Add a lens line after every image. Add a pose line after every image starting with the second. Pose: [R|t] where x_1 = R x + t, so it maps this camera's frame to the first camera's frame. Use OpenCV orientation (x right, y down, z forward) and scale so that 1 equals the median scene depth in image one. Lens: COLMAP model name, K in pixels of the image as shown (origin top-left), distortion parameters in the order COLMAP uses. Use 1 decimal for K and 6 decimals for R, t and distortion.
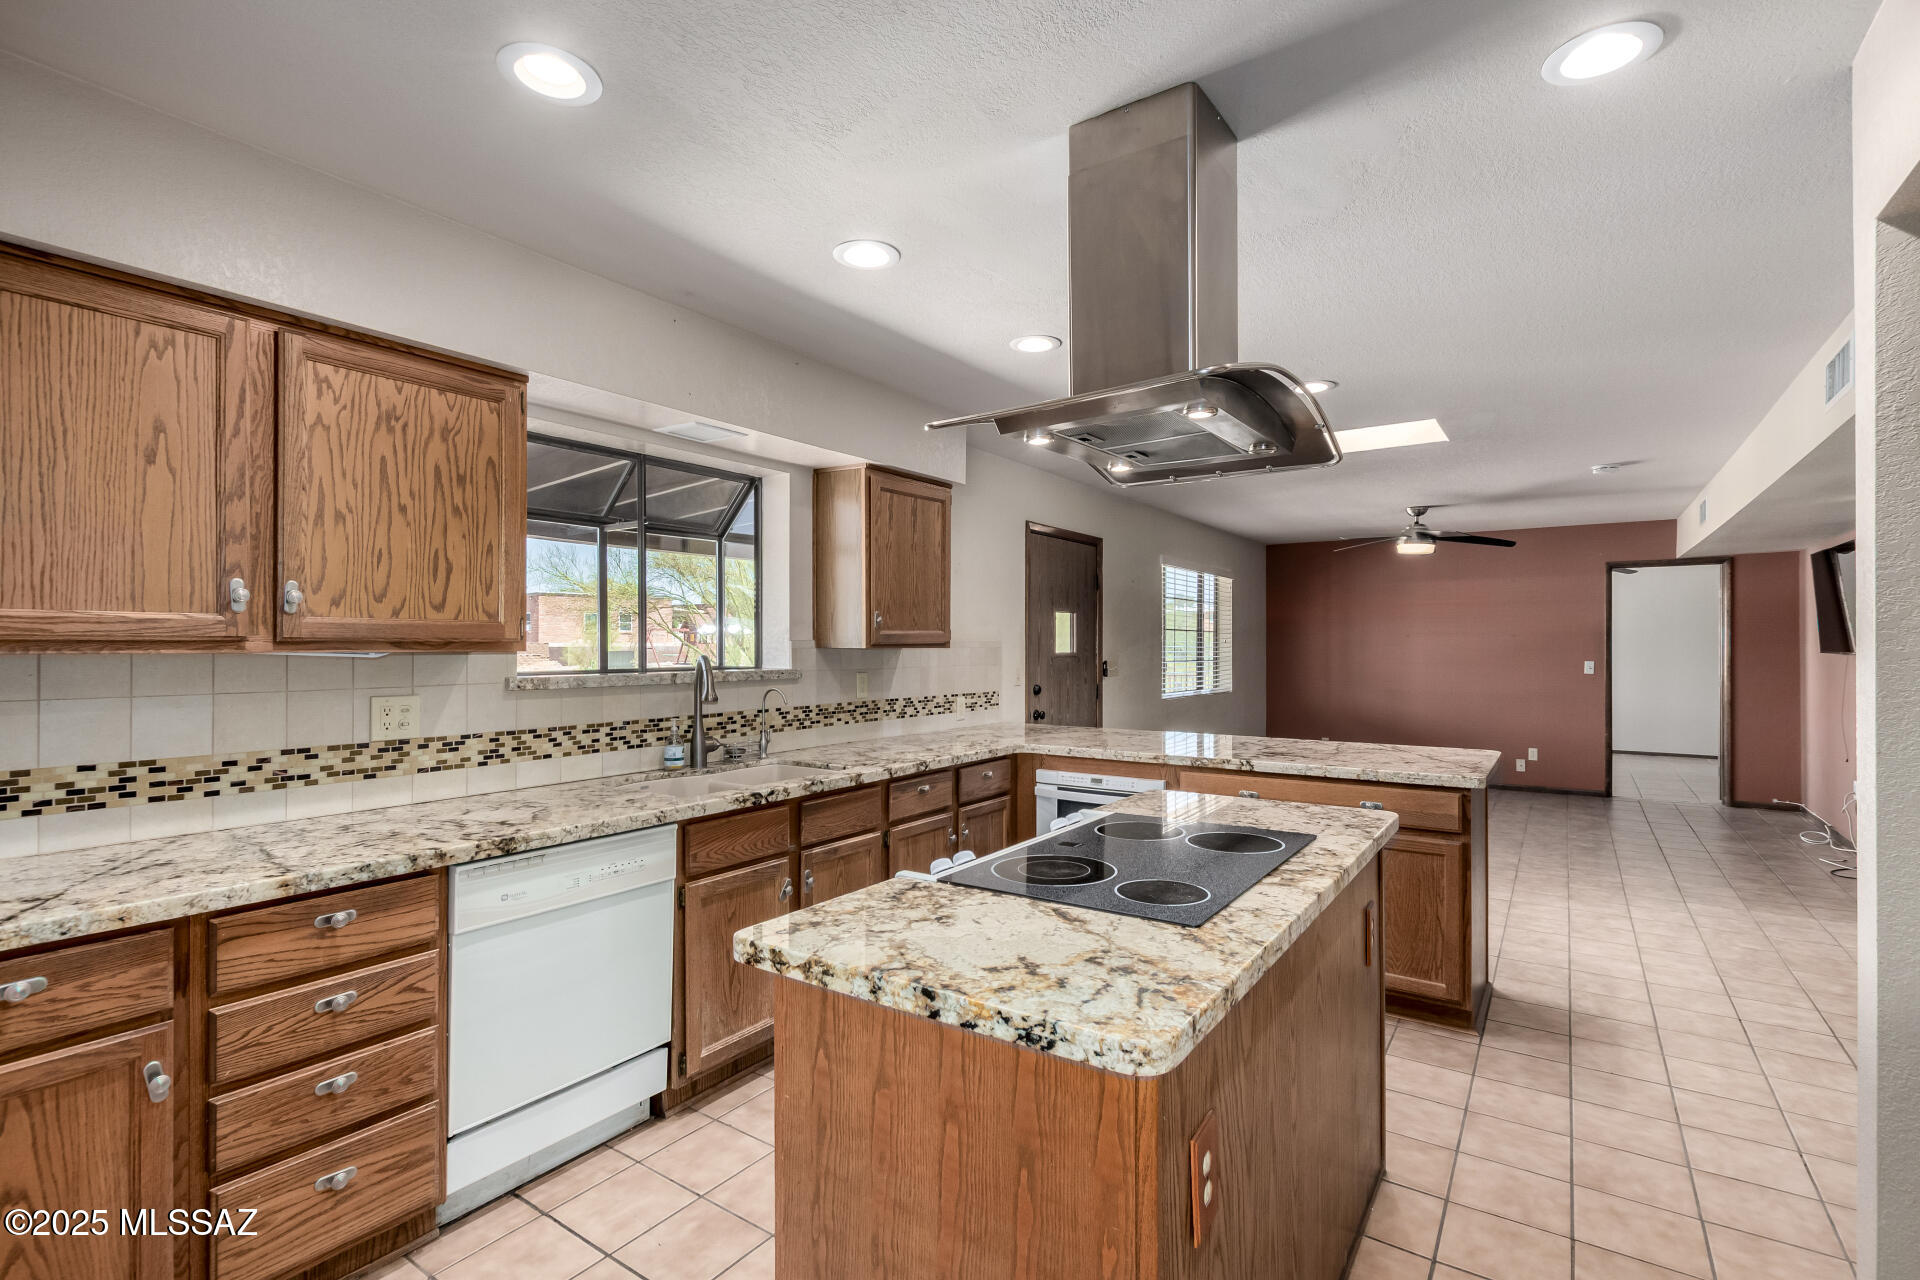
lens RADIAL K [[884.0, 0, 971.7], [0, 884.0, 642.0], [0, 0, 1]] dist [-0.001542, -0.000022]
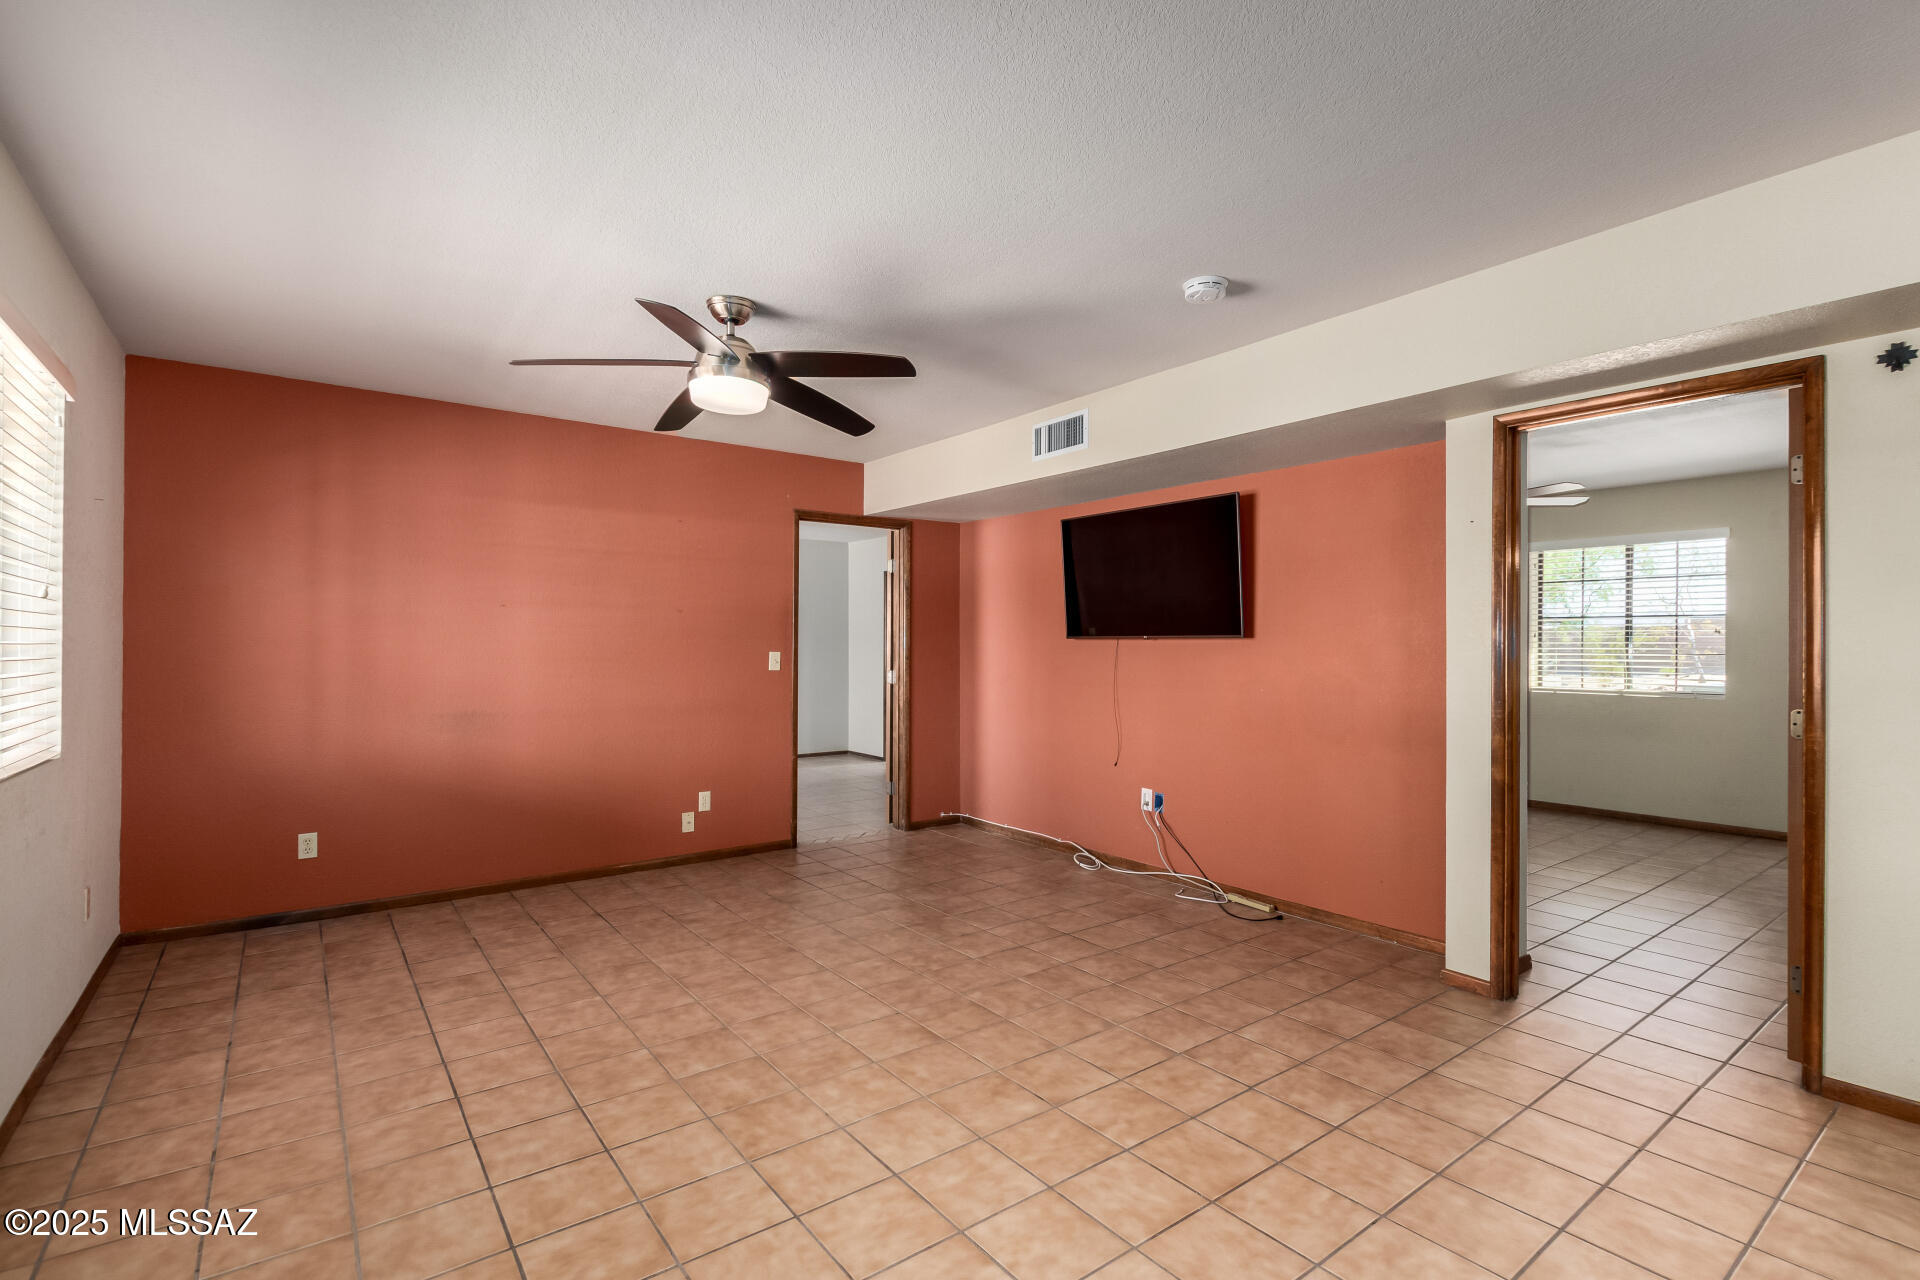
lens RADIAL K [[884.0, 0, 974.1], [0, 884.0, 655.8], [0, 0, 1]] dist [-0.001542, -0.000022]
pose [[0.320479, -0.008229, 0.947220, 0.232861], [-0.005676, 0.999928, 0.010607, 0.036069], [-0.947238, -0.008776, 0.320409, 1.404575]]
